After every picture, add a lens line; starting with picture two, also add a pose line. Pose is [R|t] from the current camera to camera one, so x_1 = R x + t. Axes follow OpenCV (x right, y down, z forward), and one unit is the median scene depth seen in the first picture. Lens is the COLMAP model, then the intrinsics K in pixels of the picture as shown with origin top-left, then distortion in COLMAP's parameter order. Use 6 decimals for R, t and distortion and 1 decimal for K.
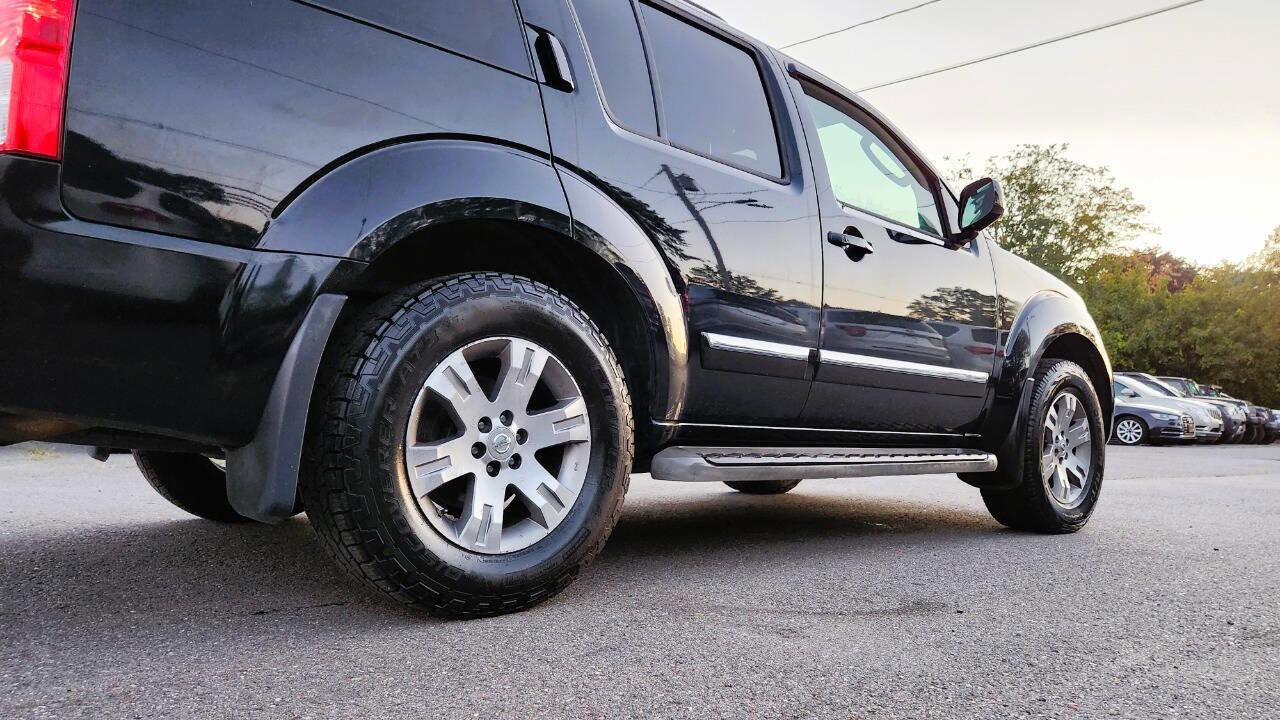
lens RADIAL K [[853.5, 0, 619.9], [0, 853.5, 350.2], [0, 0, 1]] dist [0.083246, -0.068991]
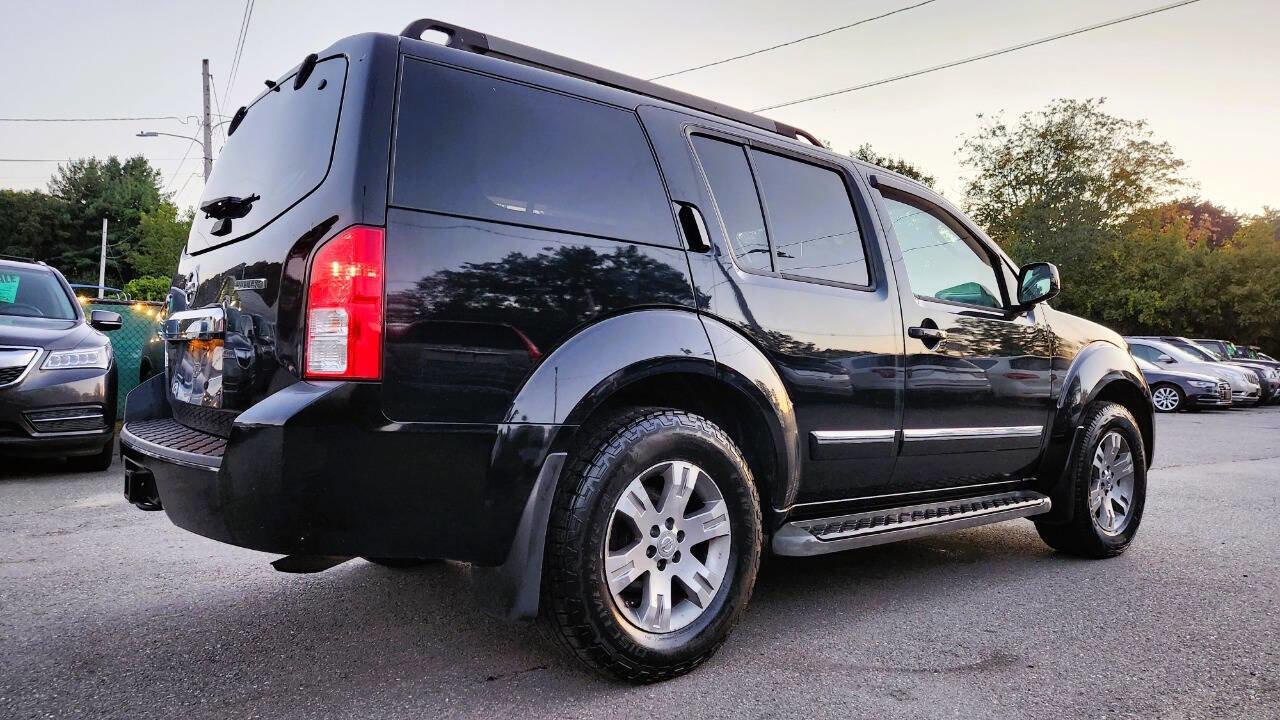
lens RADIAL K [[853.5, 0, 619.9], [0, 853.5, 350.2], [0, 0, 1]] dist [0.083246, -0.068991]
pose [[0.999372, -0.018356, -0.030322, -0.087261], [0.019817, 0.998621, 0.048609, -0.129104], [0.029388, -0.049179, 0.998358, -0.139263]]
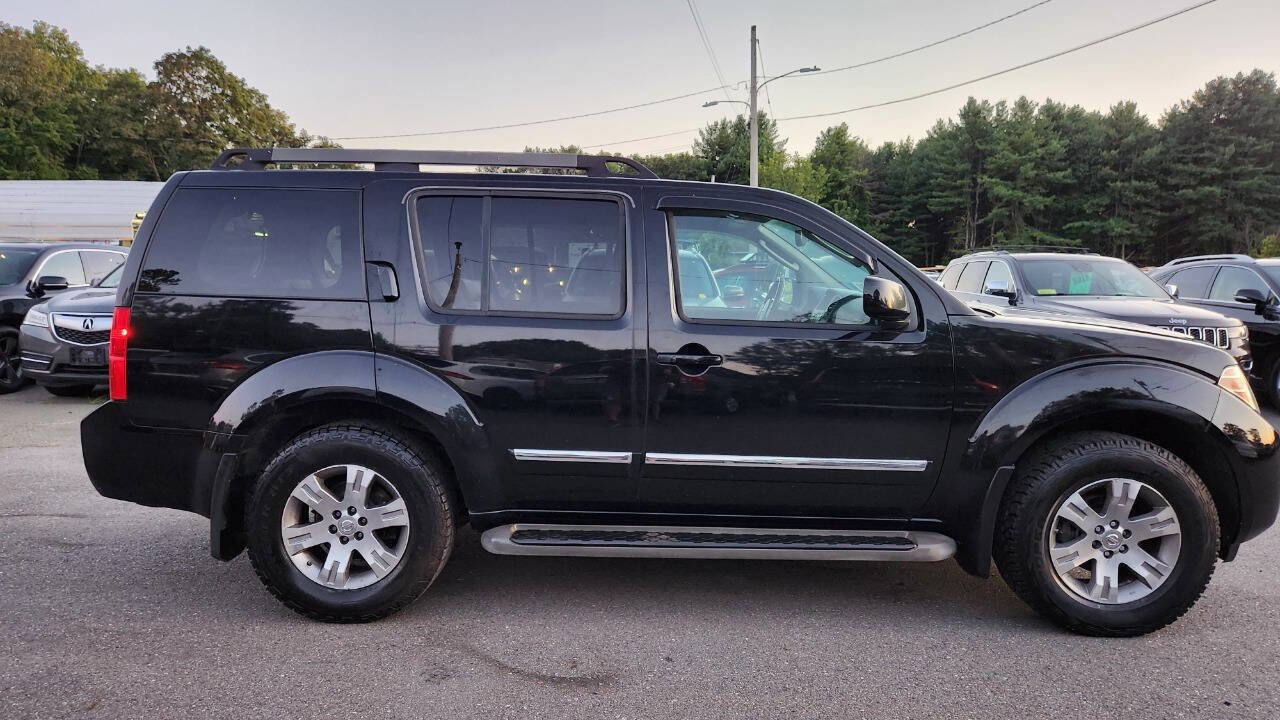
lens RADIAL K [[855.4, 0, 626.9], [0, 855.4, 346.4], [0, 0, 1]] dist [0.083504, -0.071211]
pose [[0.758306, 0.017455, -0.651665, 0.739336], [0.061489, 0.993269, 0.098157, -0.200877], [0.648992, -0.114504, 0.752129, 0.058775]]
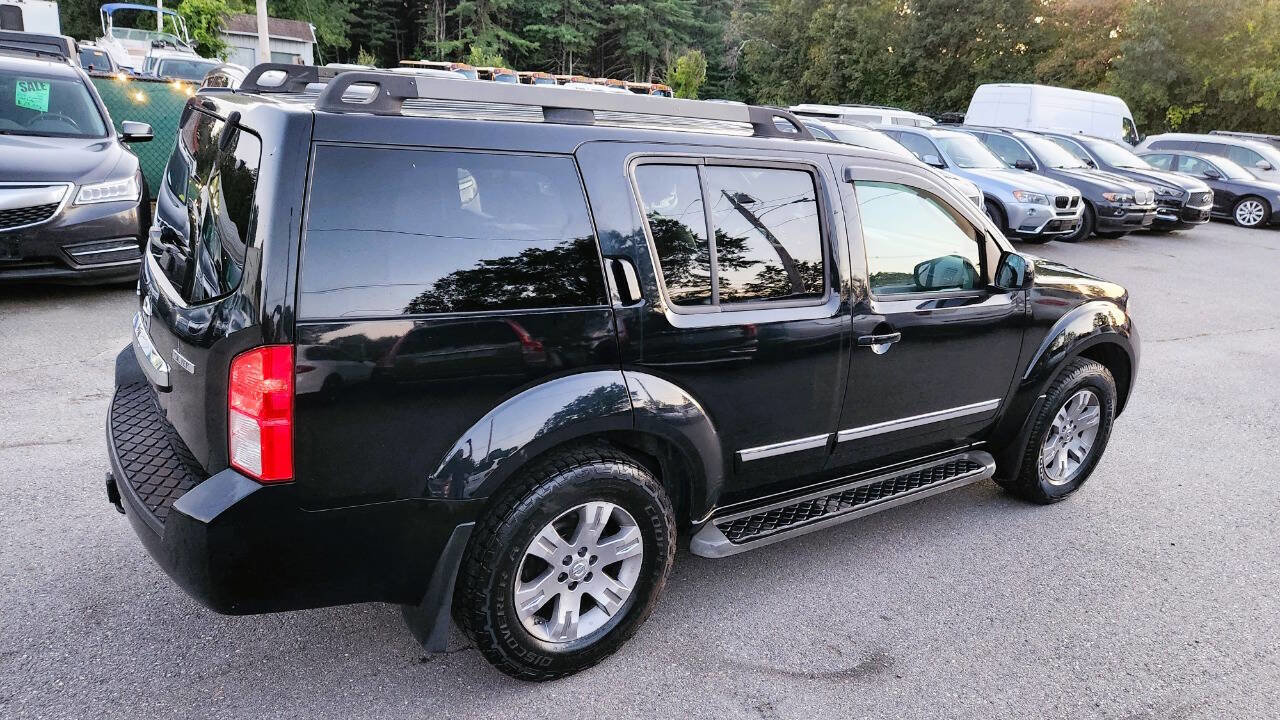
lens RADIAL K [[855.4, 0, 626.9], [0, 855.4, 346.4], [0, 0, 1]] dist [0.083504, -0.071211]
pose [[0.993511, 0.066273, -0.092430, 0.026676], [-0.030948, 0.939552, 0.341005, -0.390033], [0.109443, -0.335932, 0.935506, -0.112491]]
